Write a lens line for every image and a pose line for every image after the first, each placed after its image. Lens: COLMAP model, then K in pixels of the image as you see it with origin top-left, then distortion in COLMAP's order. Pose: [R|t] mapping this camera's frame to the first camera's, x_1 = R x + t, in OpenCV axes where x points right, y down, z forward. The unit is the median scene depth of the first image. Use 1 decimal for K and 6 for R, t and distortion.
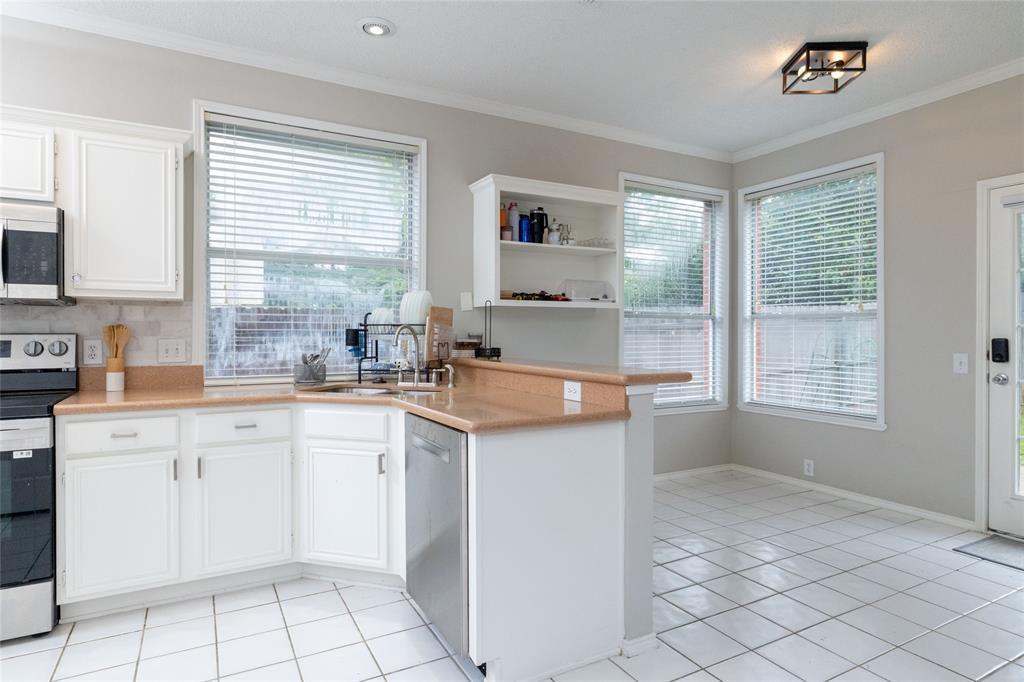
lens RADIAL K [[579.1, 0, 512.4], [0, 579.1, 334.8], [0, 0, 1]] dist [0.004079, 0.000256]
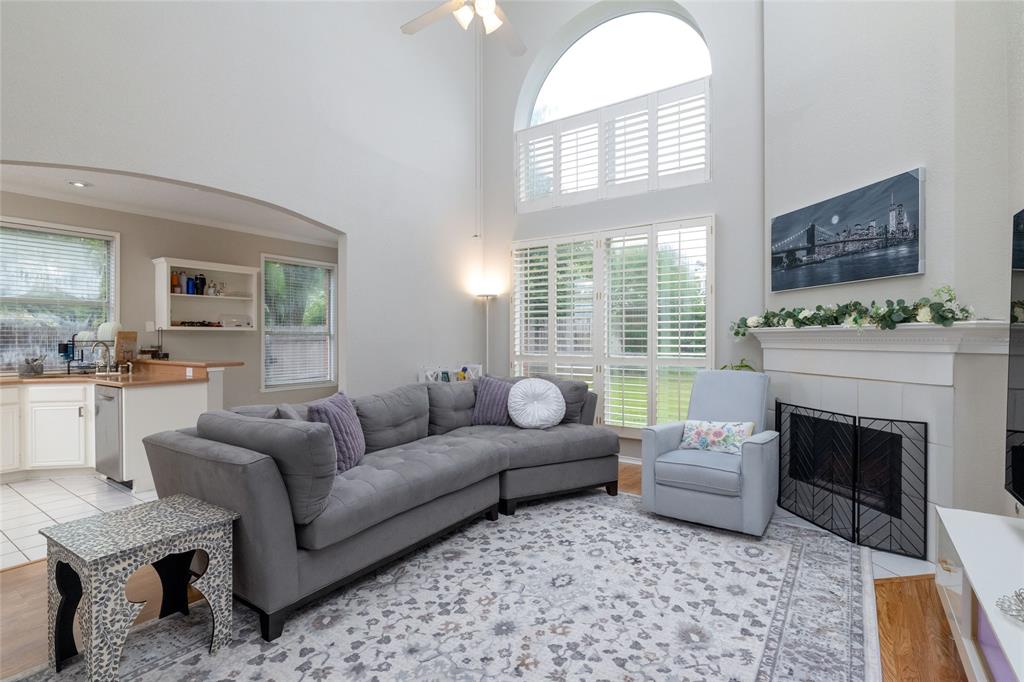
lens RADIAL K [[487.2, 0, 510.7], [0, 487.2, 338.8], [0, 0, 1]] dist [0.001437, -0.000538]
pose [[0.896357, -0.002734, 0.443324, 0.271840], [0.004811, 0.999982, -0.003560, -0.012516], [-0.443306, 0.005324, 0.896354, -0.884581]]
